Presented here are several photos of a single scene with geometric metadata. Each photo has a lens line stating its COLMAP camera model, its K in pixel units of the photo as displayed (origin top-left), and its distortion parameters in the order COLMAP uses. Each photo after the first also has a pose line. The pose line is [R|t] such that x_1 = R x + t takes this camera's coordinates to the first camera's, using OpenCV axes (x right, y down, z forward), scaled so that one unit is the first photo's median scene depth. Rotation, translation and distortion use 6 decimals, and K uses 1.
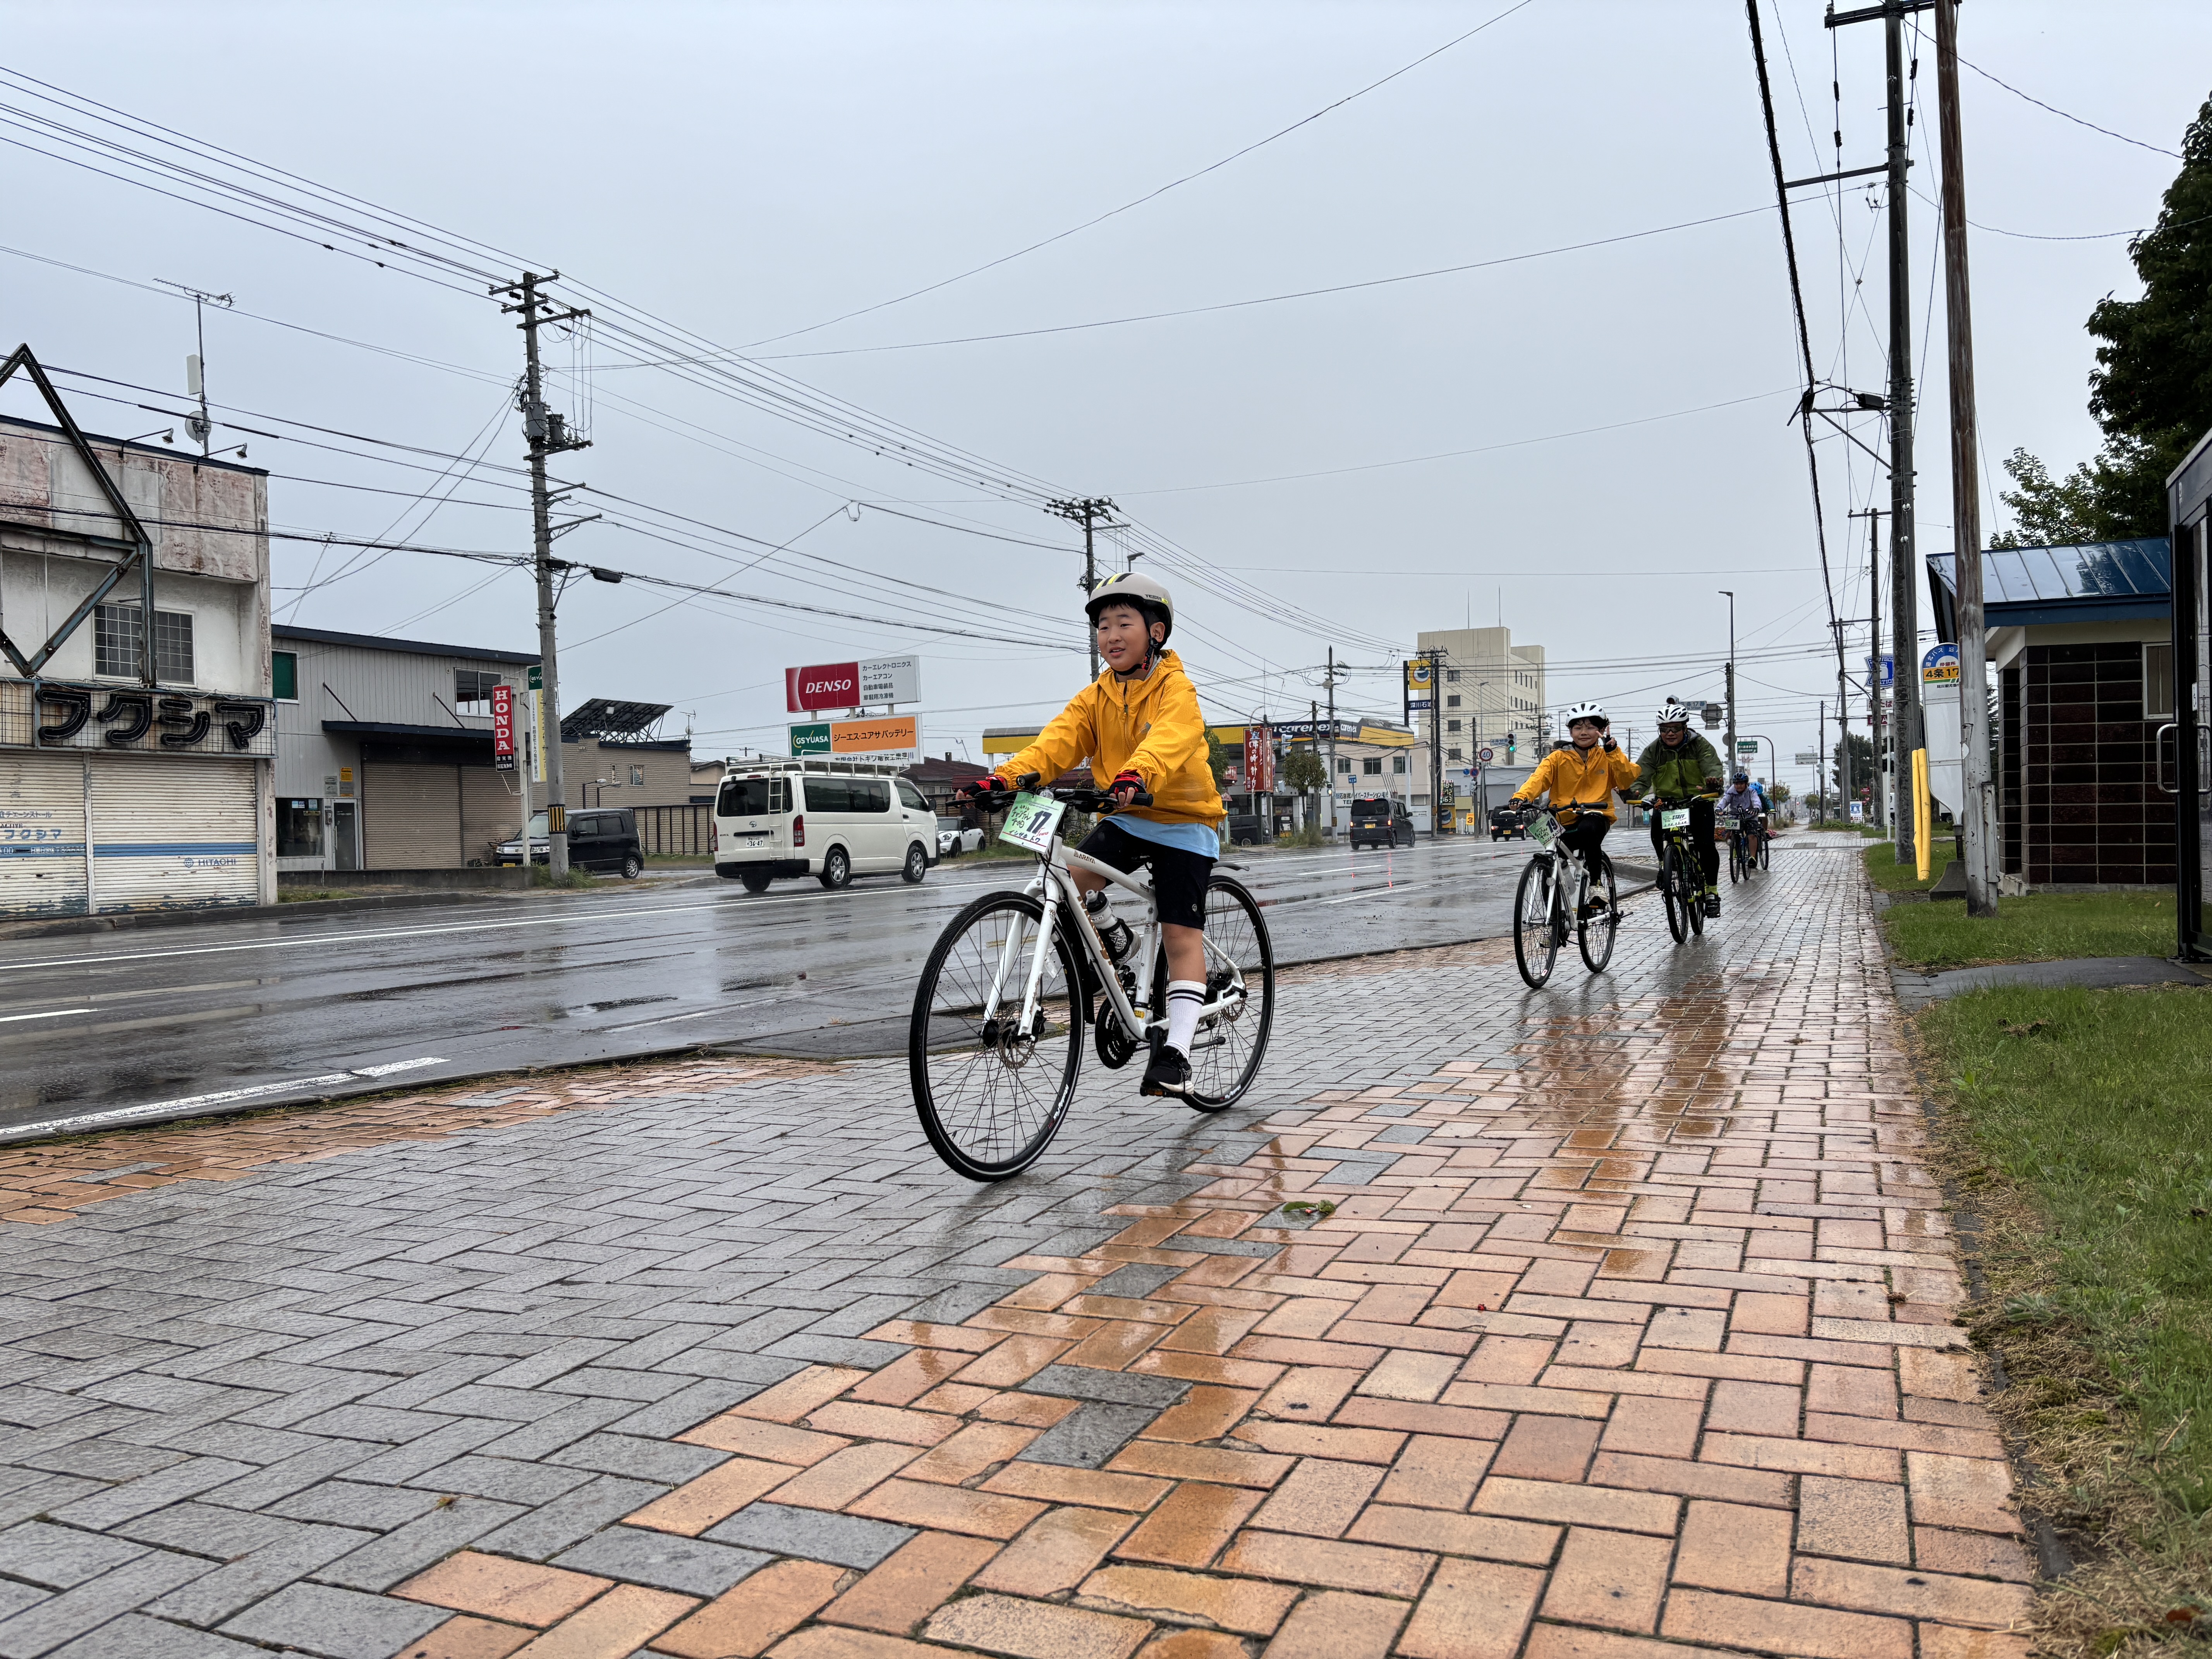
lens RADIAL K [[1693.7, 0, 1097.9], [0, 1693.7, 819.8], [0, 0, 1]] dist [0.087018, -0.150870]
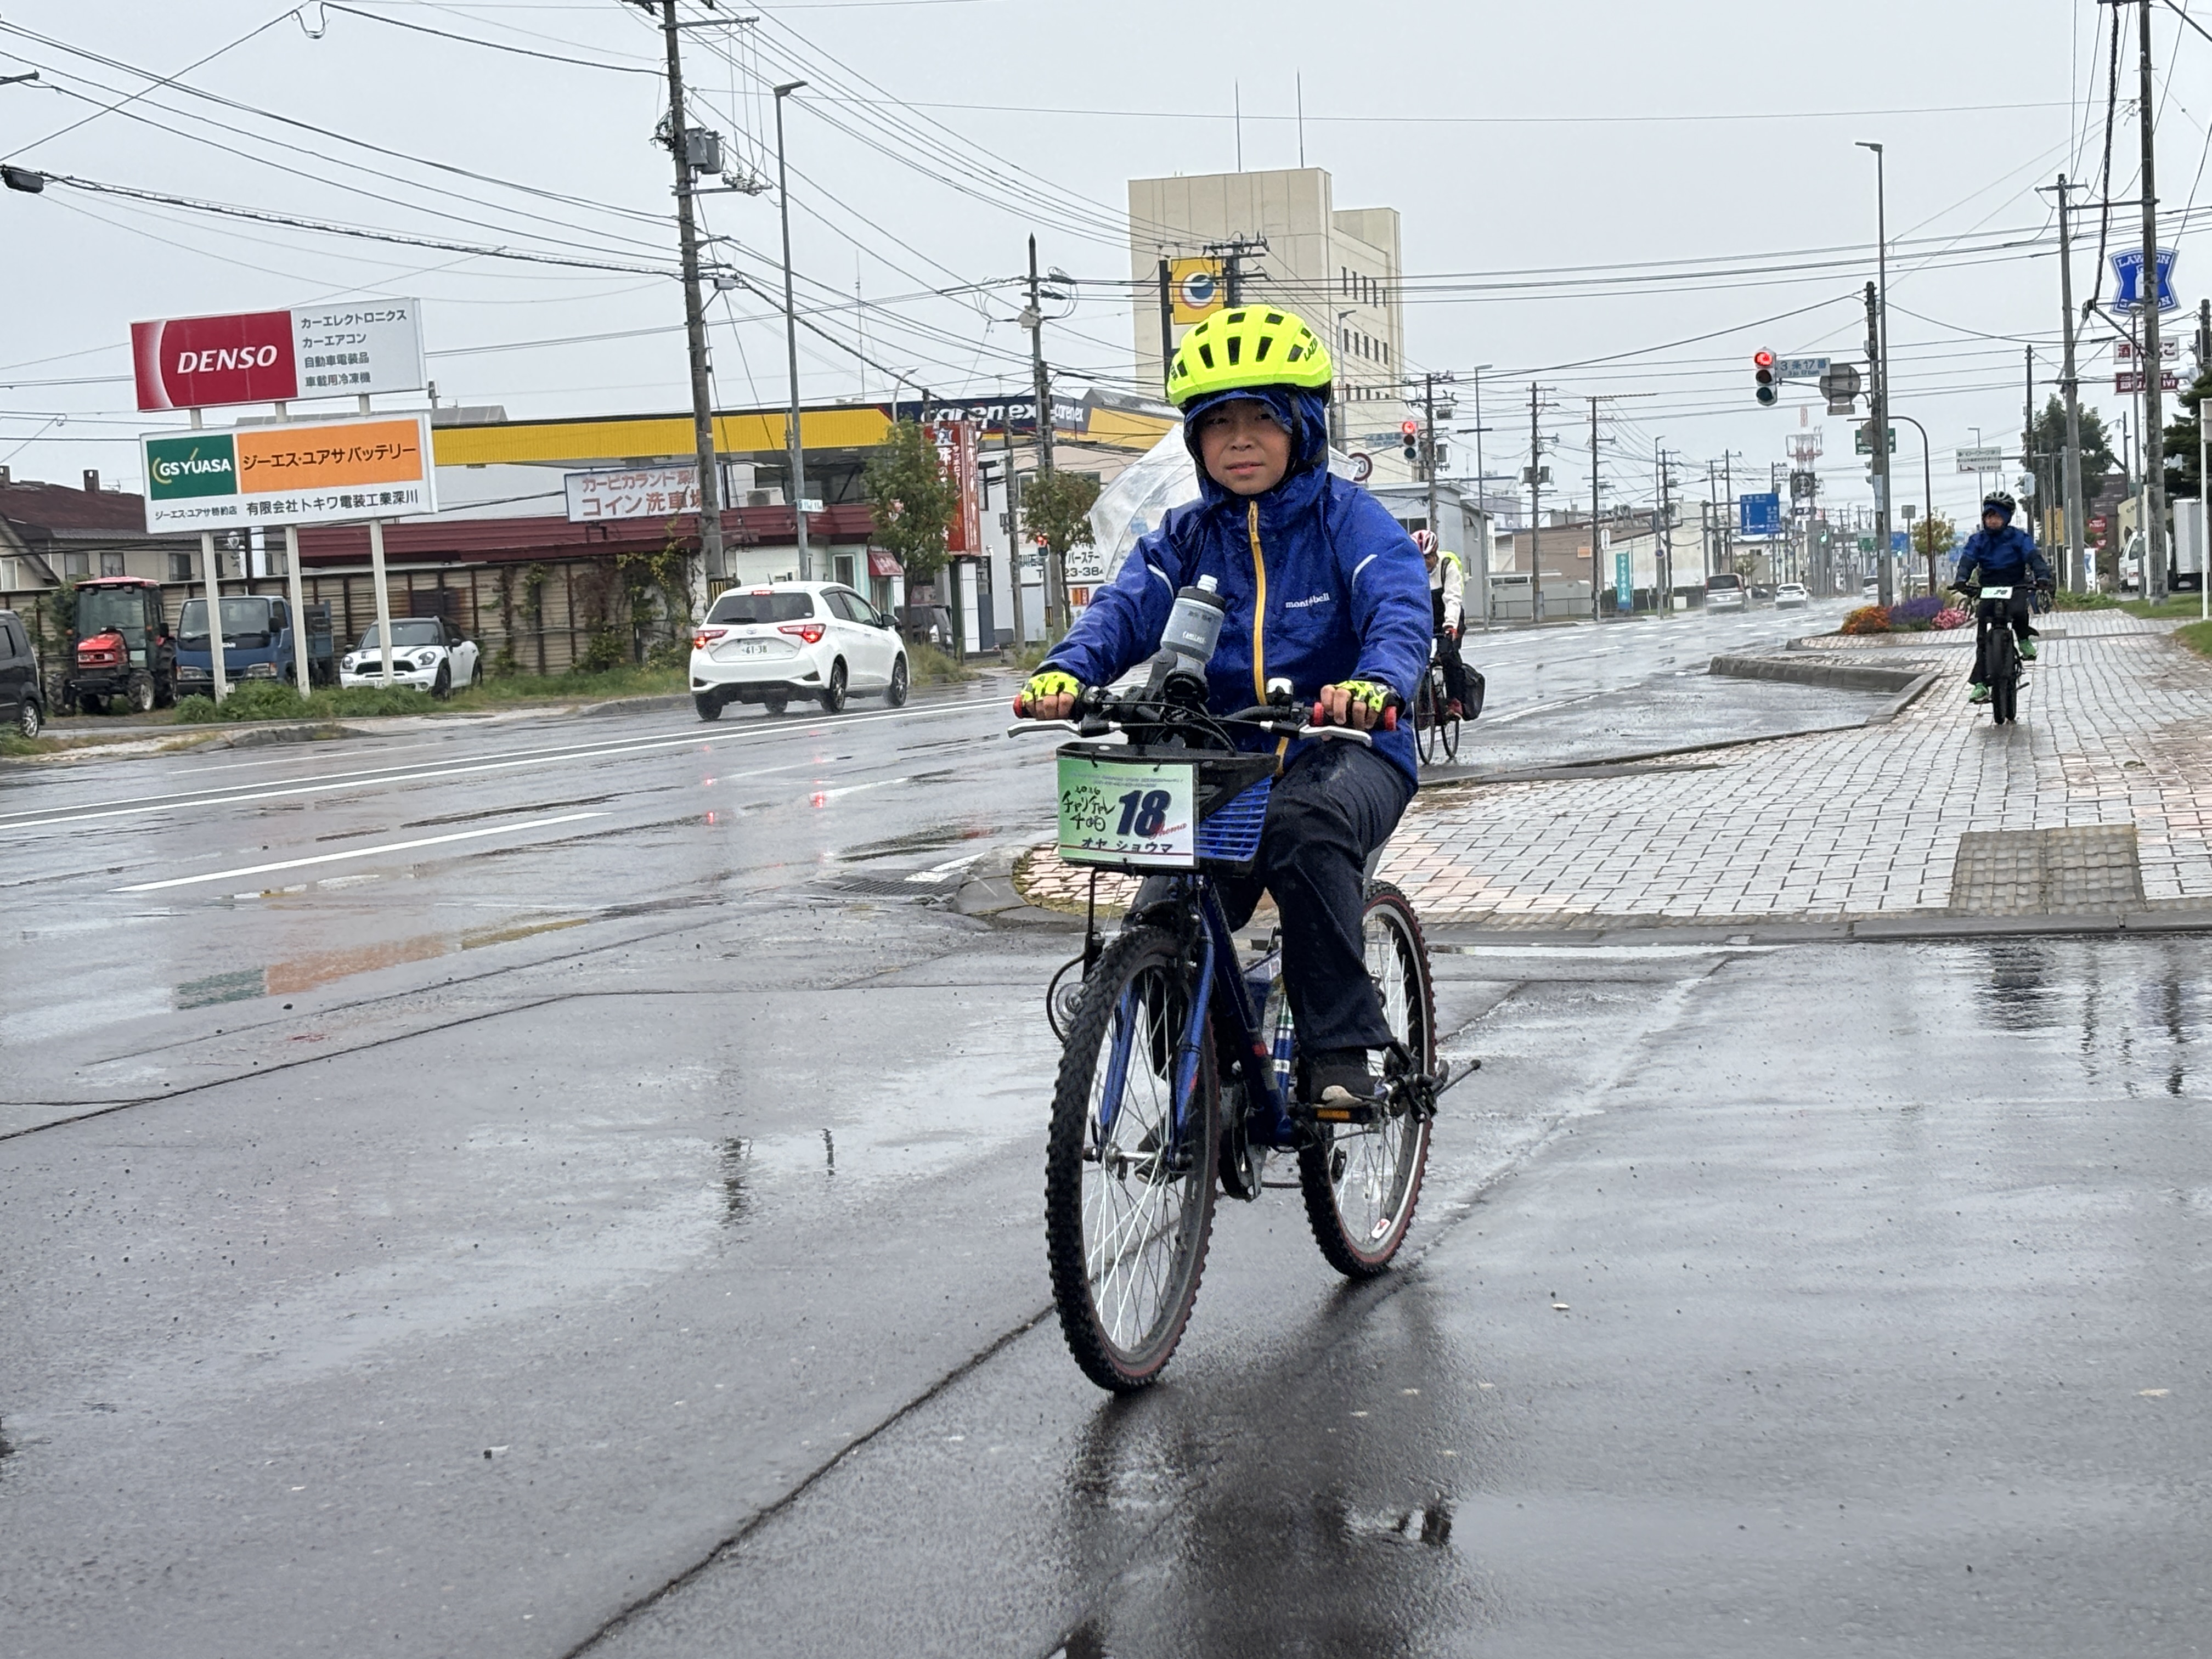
lens RADIAL K [[4186.8, 0, 1112.4], [0, 4186.8, 864.3], [0, 0, 1]] dist [0.277425, -1.258428]
pose [[0.979703, -0.033421, 0.197648, -0.247437], [0.021933, 0.997956, 0.060028, 0.000887], [-0.199250, -0.054474, 0.978433, -0.448877]]
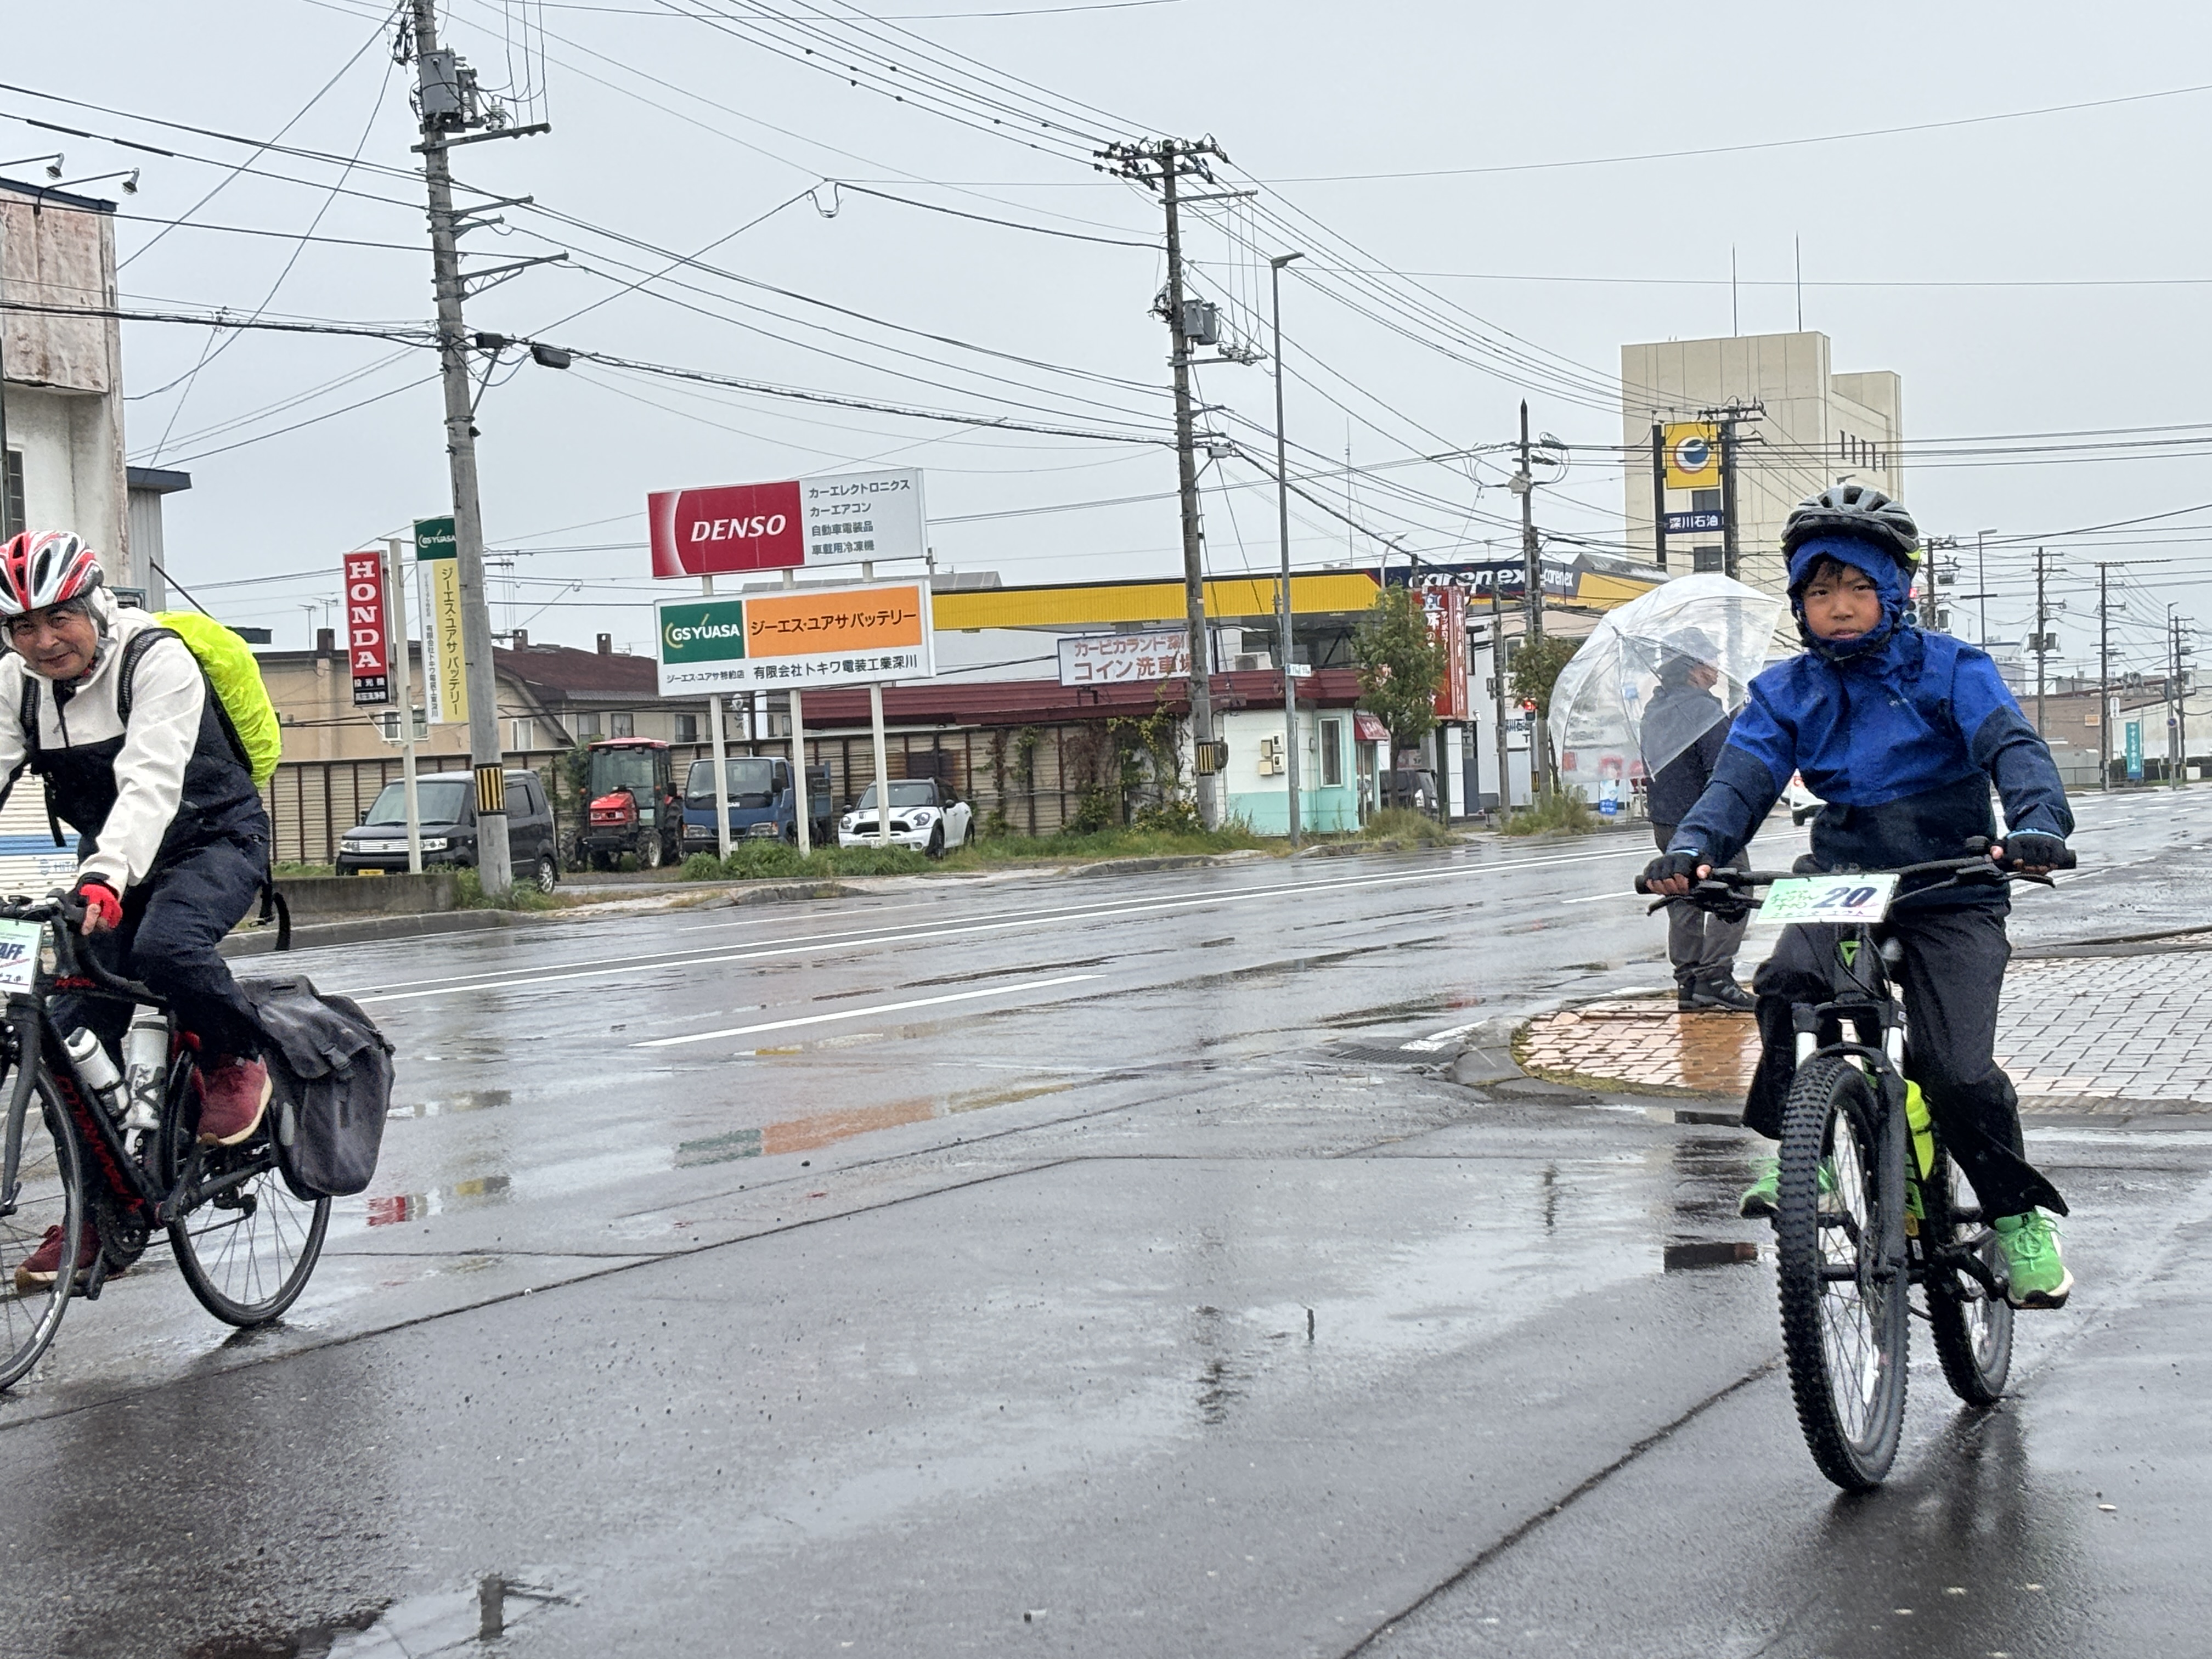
lens RADIAL K [[4194.9, 0, 1083.6], [0, 4194.9, 847.4], [0, 0, 1]] dist [0.267876, -1.197103]
pose [[0.996788, -0.013993, 0.078857, -0.249824], [0.012833, 0.999802, 0.015192, 0.000198], [-0.079054, -0.014131, 0.996770, -0.450834]]
